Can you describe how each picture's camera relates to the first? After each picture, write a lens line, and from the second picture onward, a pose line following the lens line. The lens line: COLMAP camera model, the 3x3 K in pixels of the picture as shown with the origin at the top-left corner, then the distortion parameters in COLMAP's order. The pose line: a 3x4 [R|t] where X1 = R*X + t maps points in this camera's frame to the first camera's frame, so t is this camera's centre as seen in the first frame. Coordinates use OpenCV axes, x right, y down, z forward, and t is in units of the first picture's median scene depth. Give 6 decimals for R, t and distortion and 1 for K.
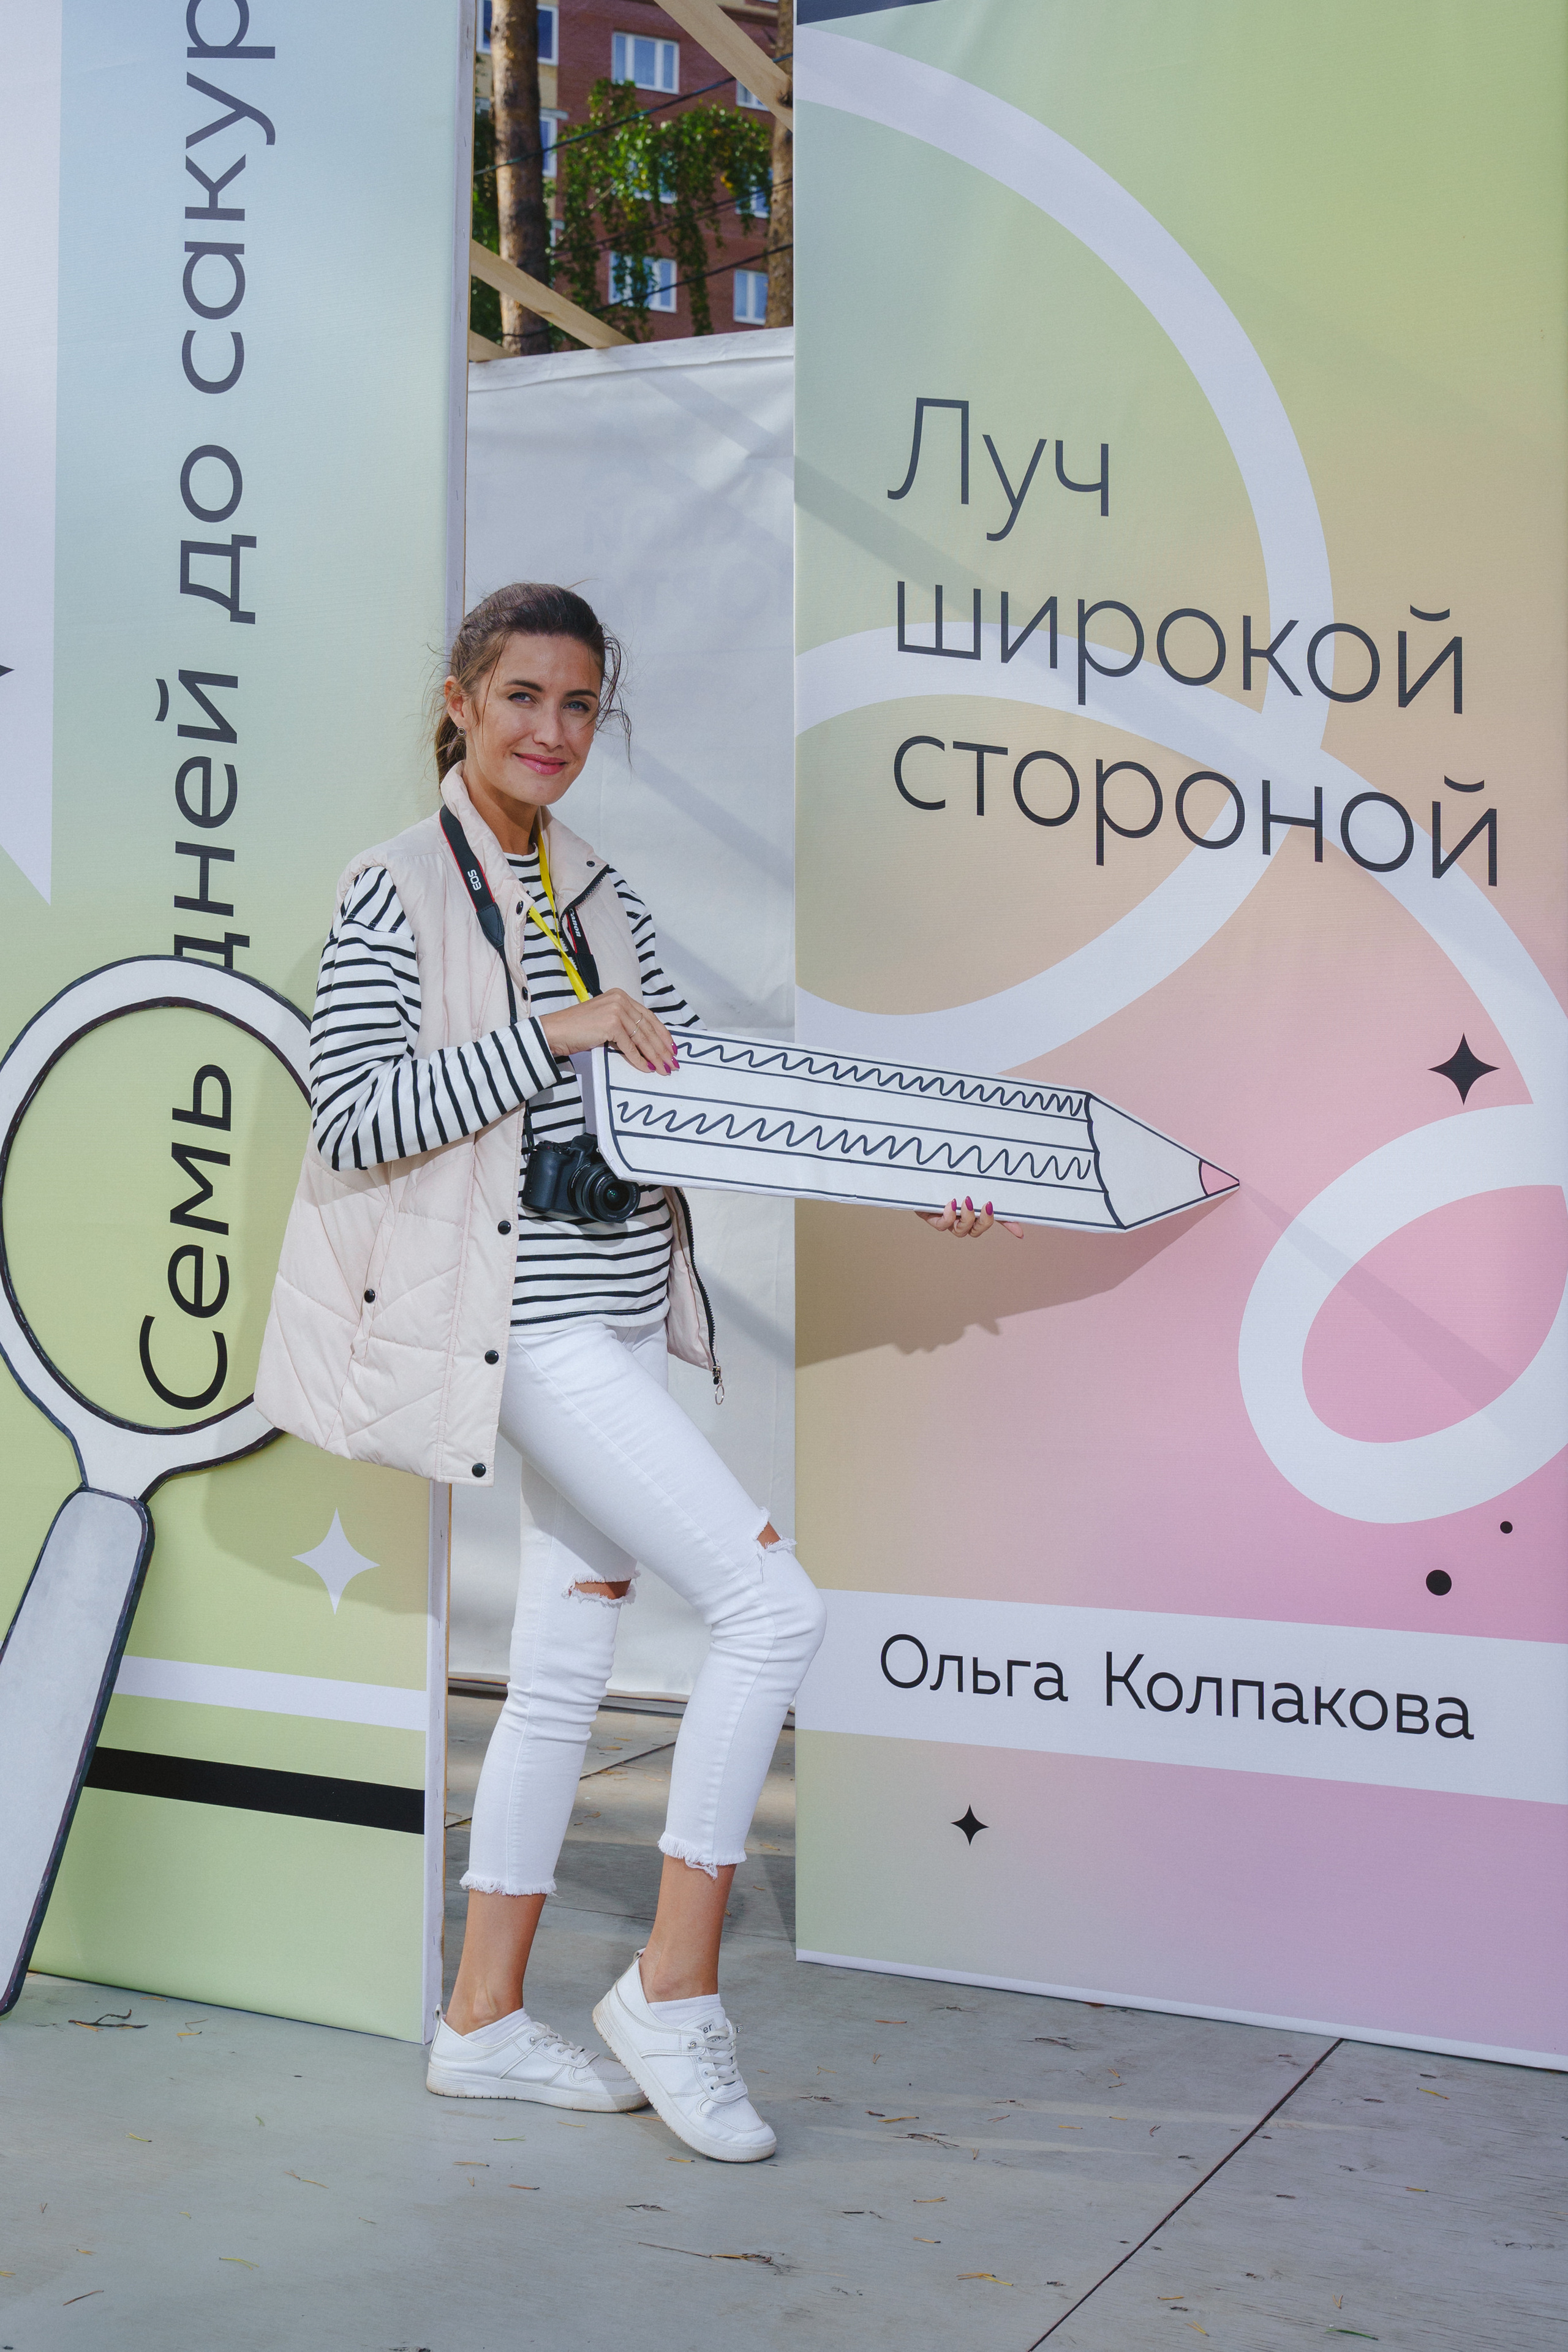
lens RADIAL K [[2697.0, 0, 852.0], [0, 2697.0, 1151.0], [0, 0, 1]] dist [0.005433, 0.026410]
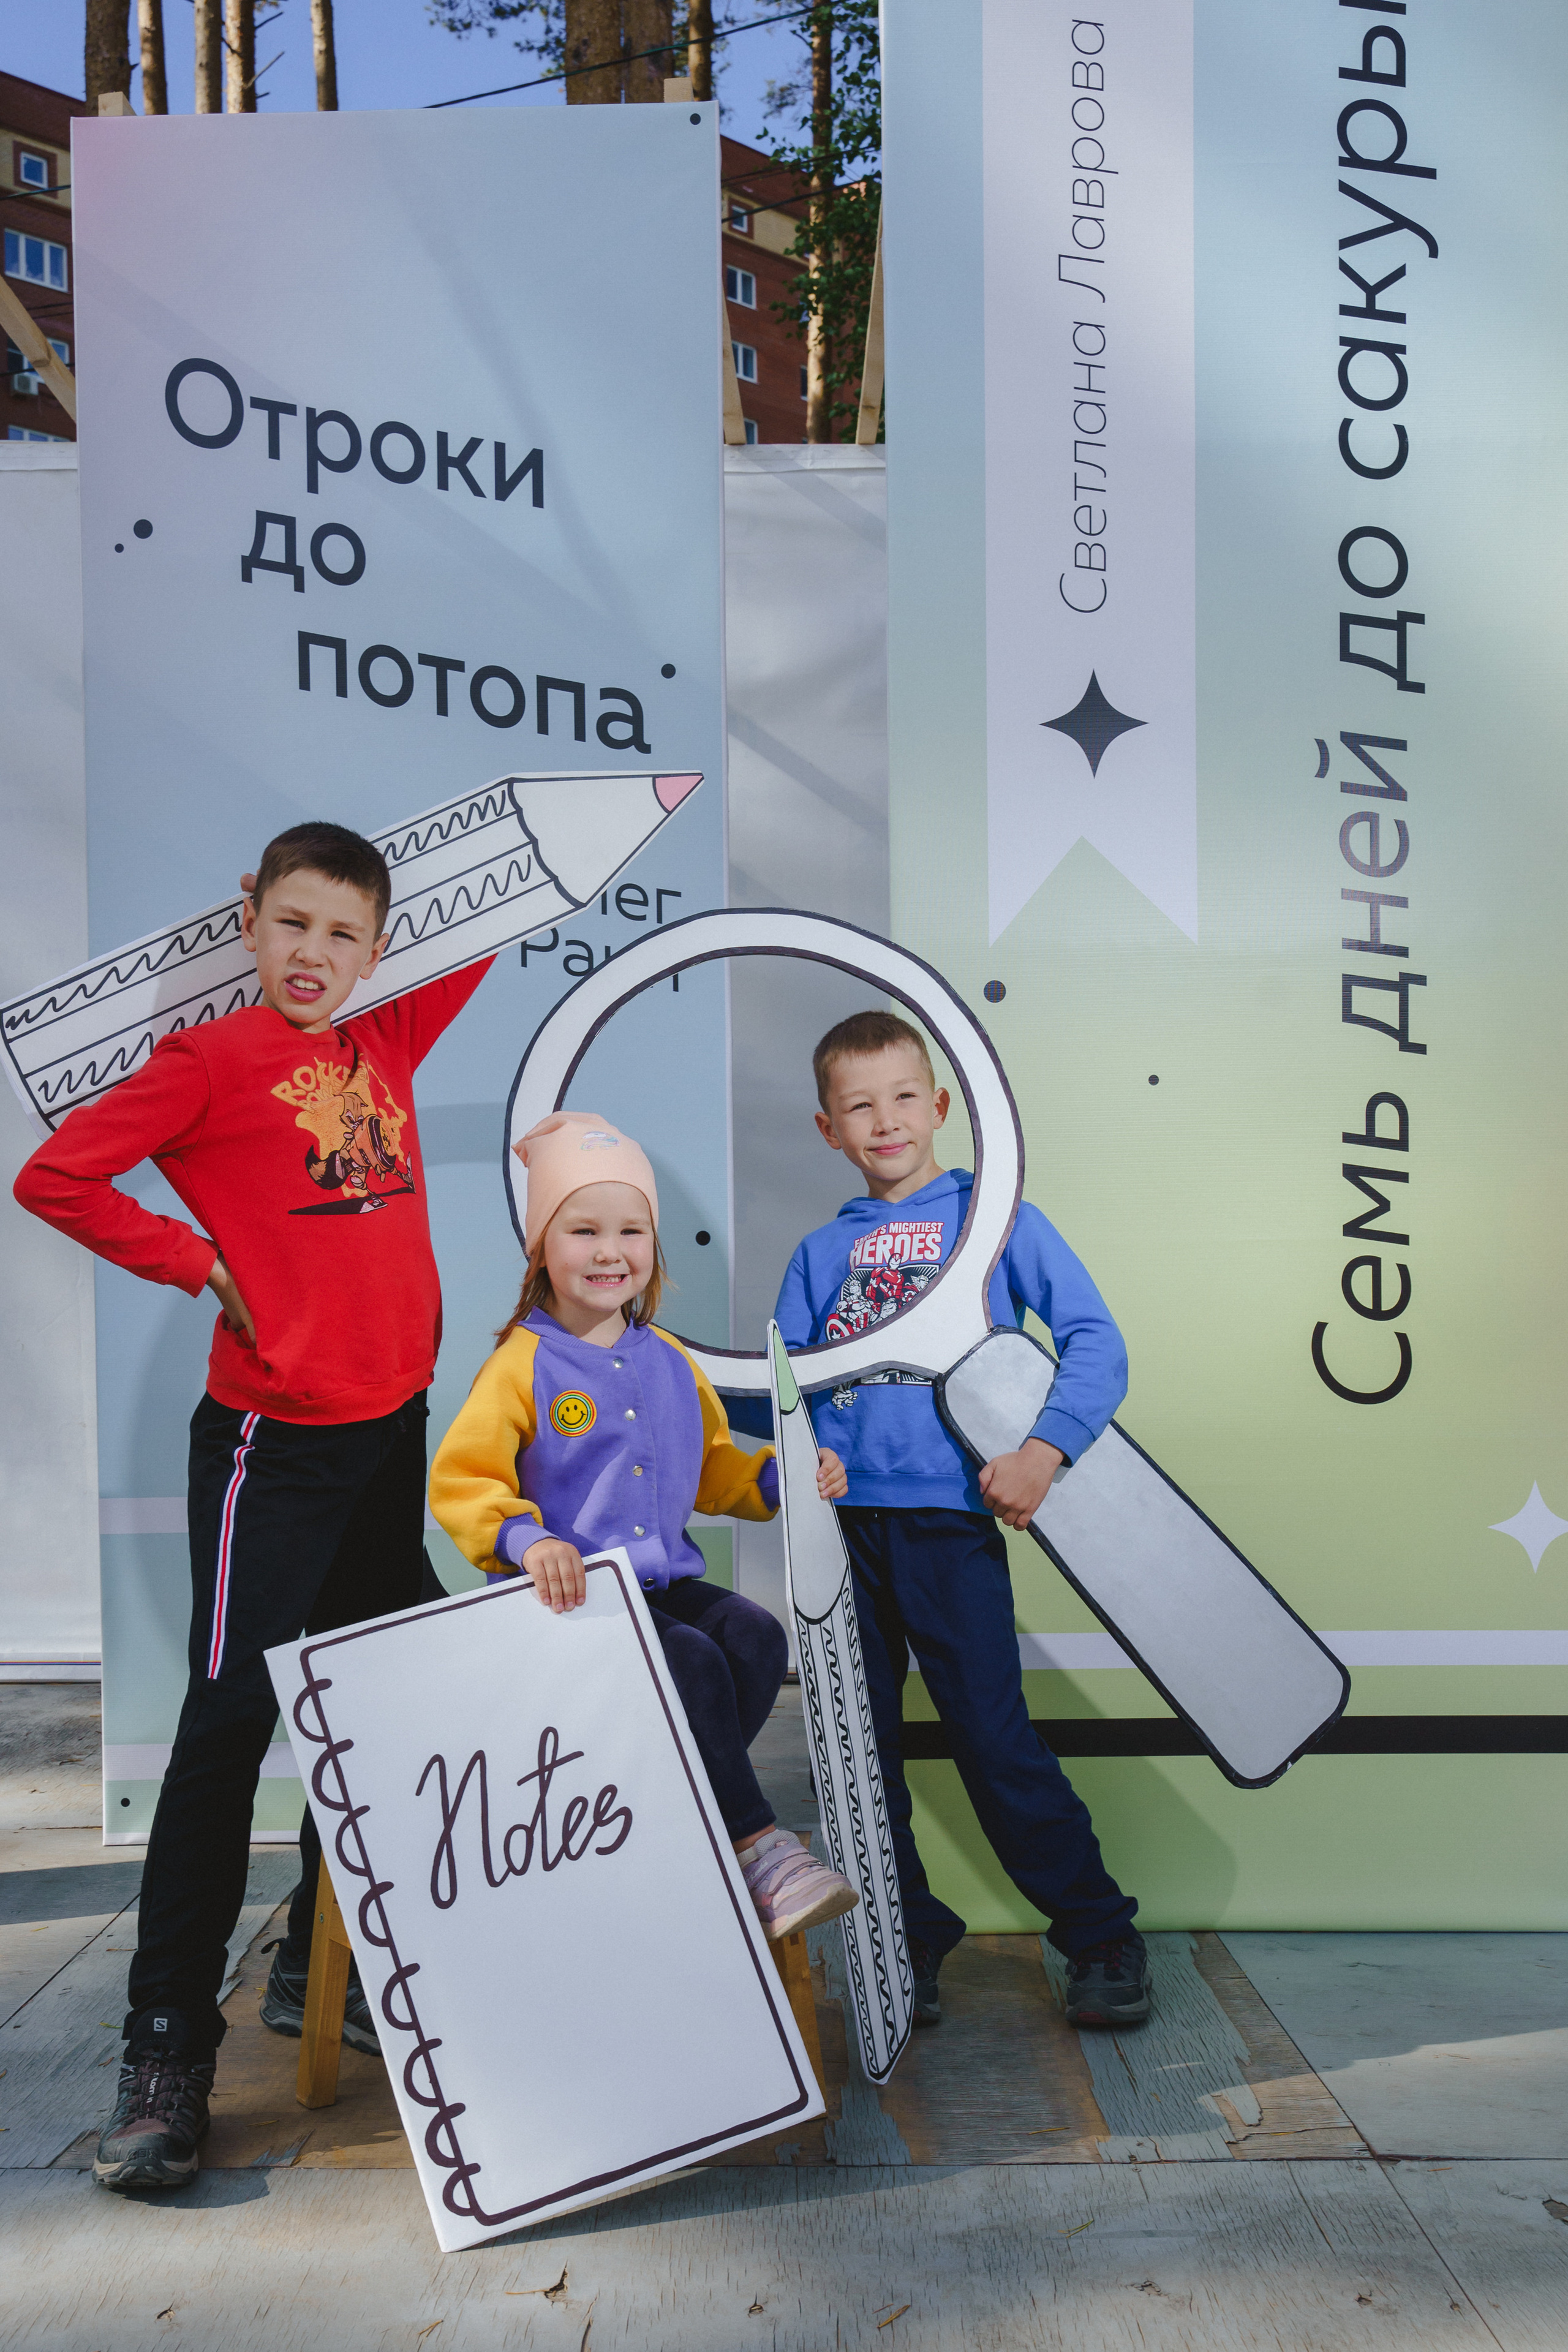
lens RADIAL K [[2449.7, 0, 715.8], [0, 2449.7, 1284.8], [0, 0, 1]] dist [0.009976, -0.004315]
pose [[0.916209, -0.034958, 0.399174, -0.890171], [0.023210, 0.999145, 0.034227, 0.006189], [-0.400029, -0.022094, 0.916236, 0.185325]]
